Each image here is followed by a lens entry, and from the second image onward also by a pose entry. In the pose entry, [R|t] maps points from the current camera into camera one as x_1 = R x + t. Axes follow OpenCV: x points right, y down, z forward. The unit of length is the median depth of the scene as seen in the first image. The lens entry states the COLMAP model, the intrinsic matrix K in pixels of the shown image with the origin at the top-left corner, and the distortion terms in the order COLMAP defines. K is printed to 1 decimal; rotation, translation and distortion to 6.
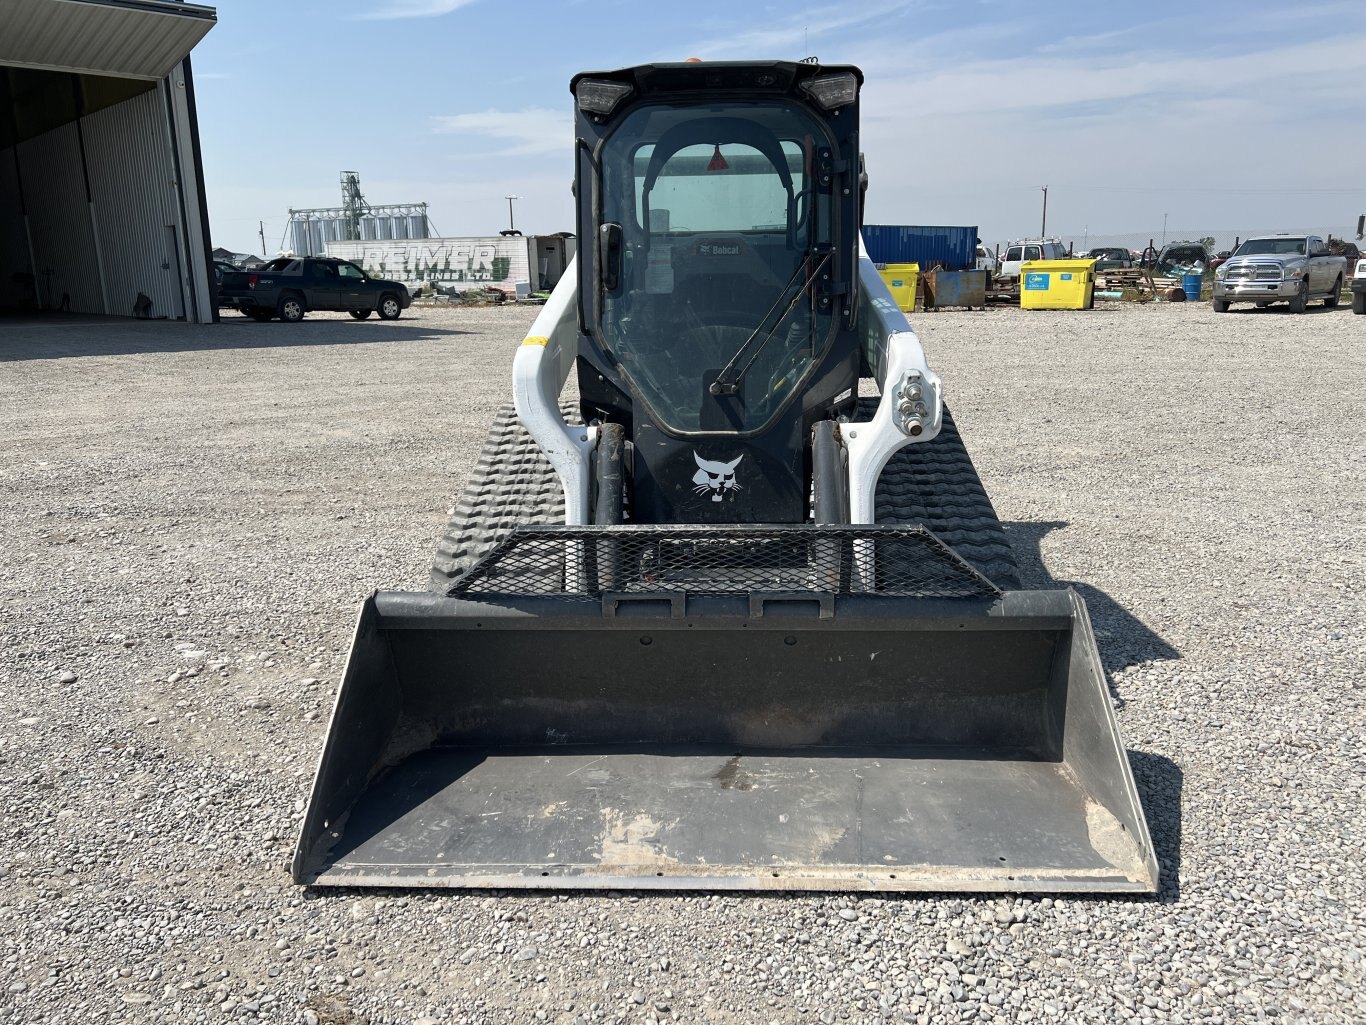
lens RADIAL K [[1025.7, 0, 683.0], [0, 1025.7, 512.5], [0, 0, 1]] dist [0.061234, -0.076139]
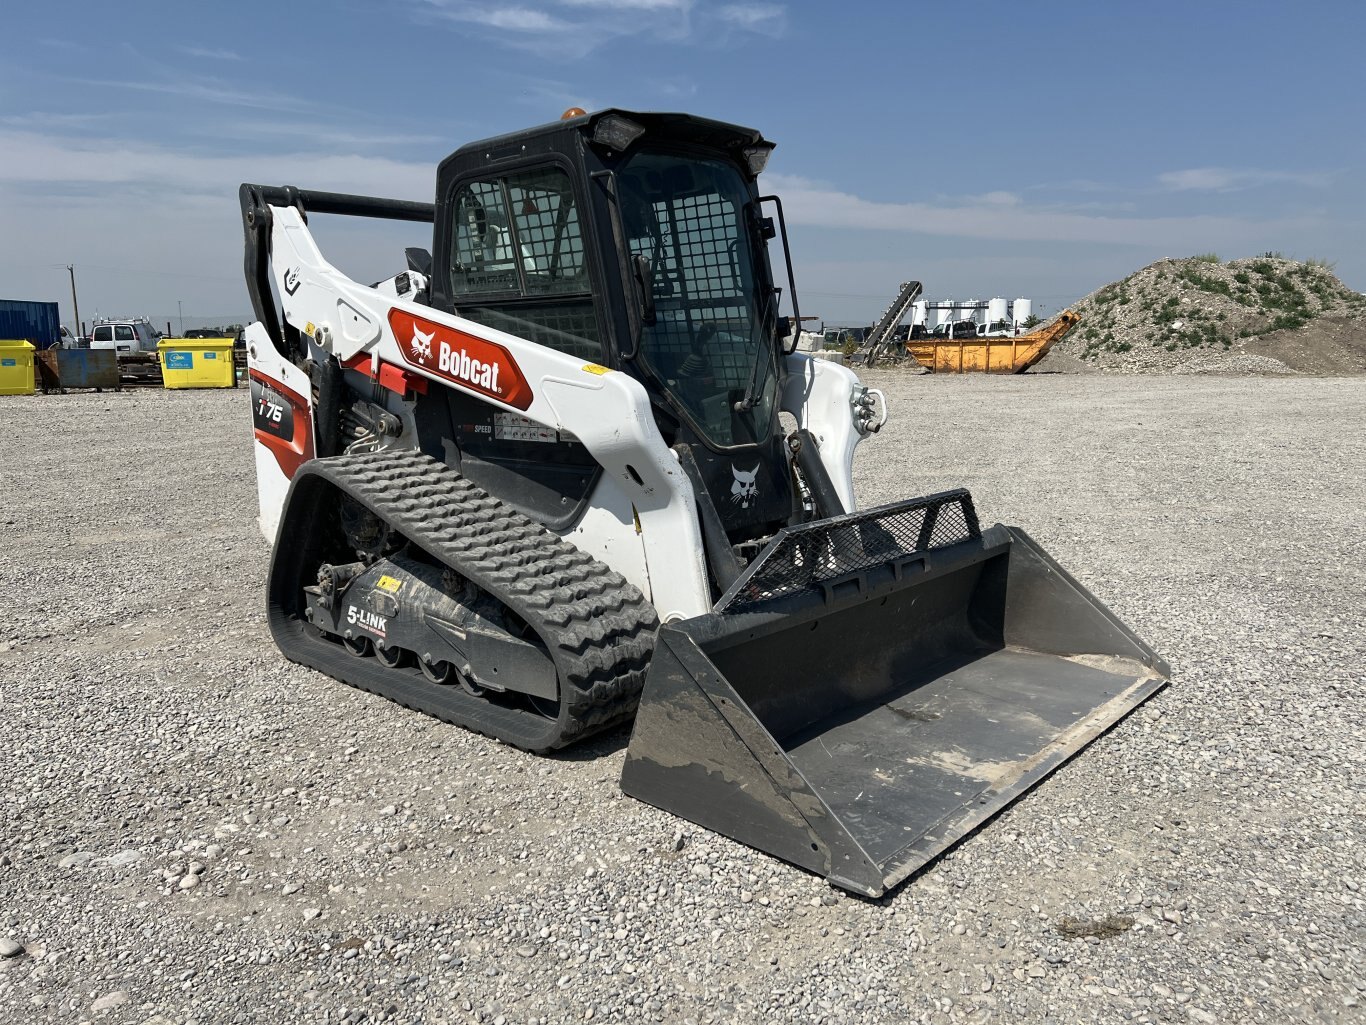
lens RADIAL K [[1025.7, 0, 683.0], [0, 1025.7, 512.5], [0, 0, 1]] dist [0.061234, -0.076139]
pose [[0.644113, -0.115938, 0.756094, -0.850082], [0.176204, 0.984353, 0.000832, -0.018702], [-0.744360, 0.132691, 0.654463, 0.328623]]
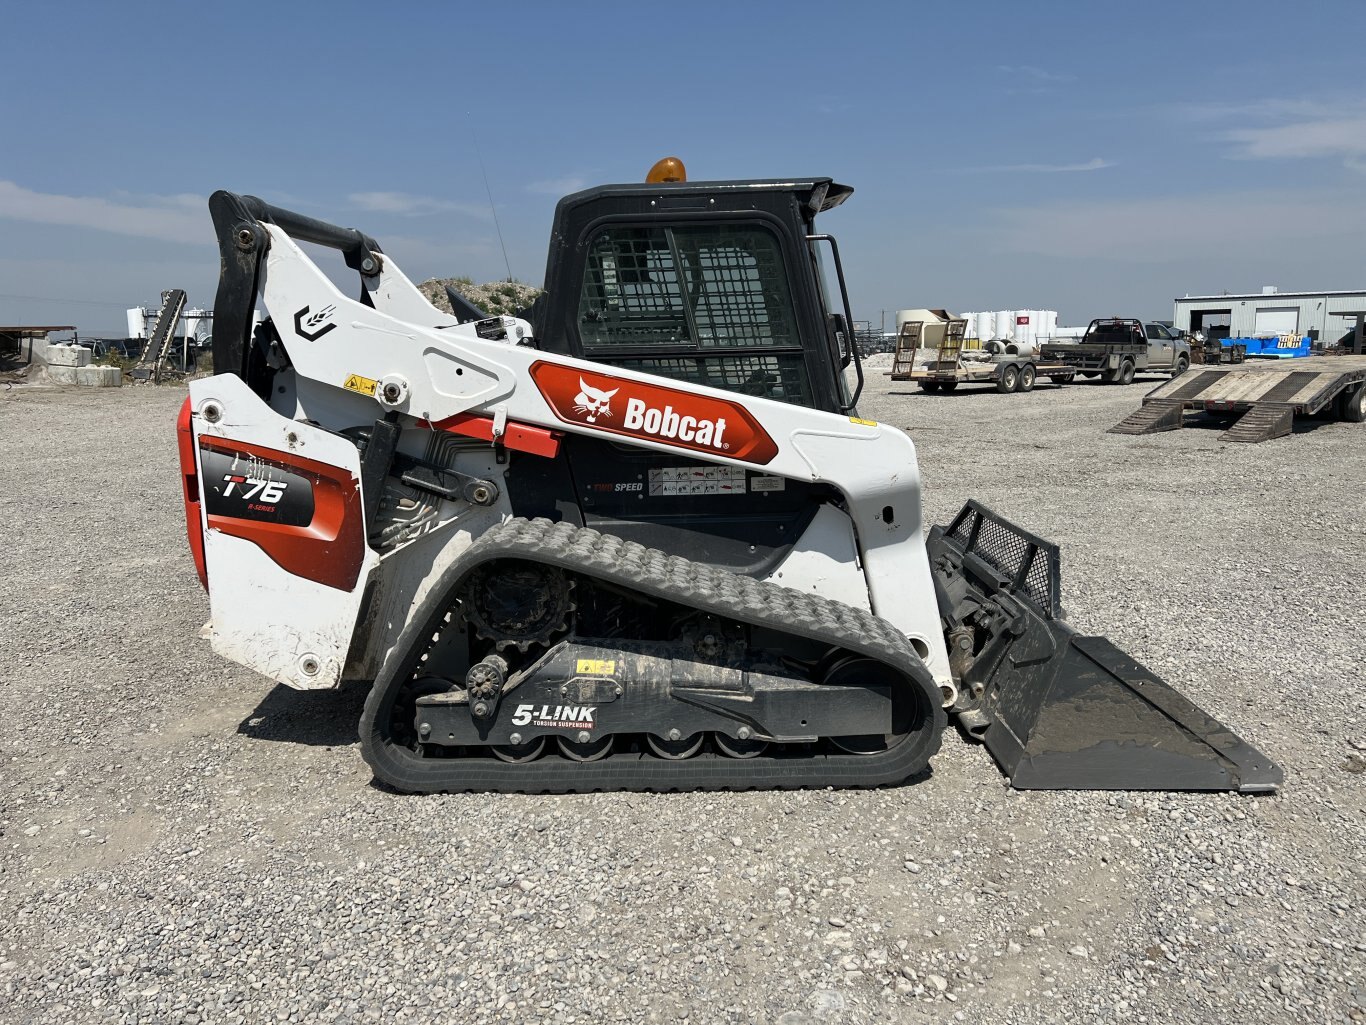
lens RADIAL K [[1015.1, 0, 686.3], [0, 1015.1, 508.0], [0, 0, 1]] dist [0.092038, -0.109886]
pose [[-0.025858, -0.142632, 0.989438, -1.241189], [0.241971, 0.959443, 0.144632, -0.312886], [-0.969939, 0.243156, 0.009704, 1.320727]]
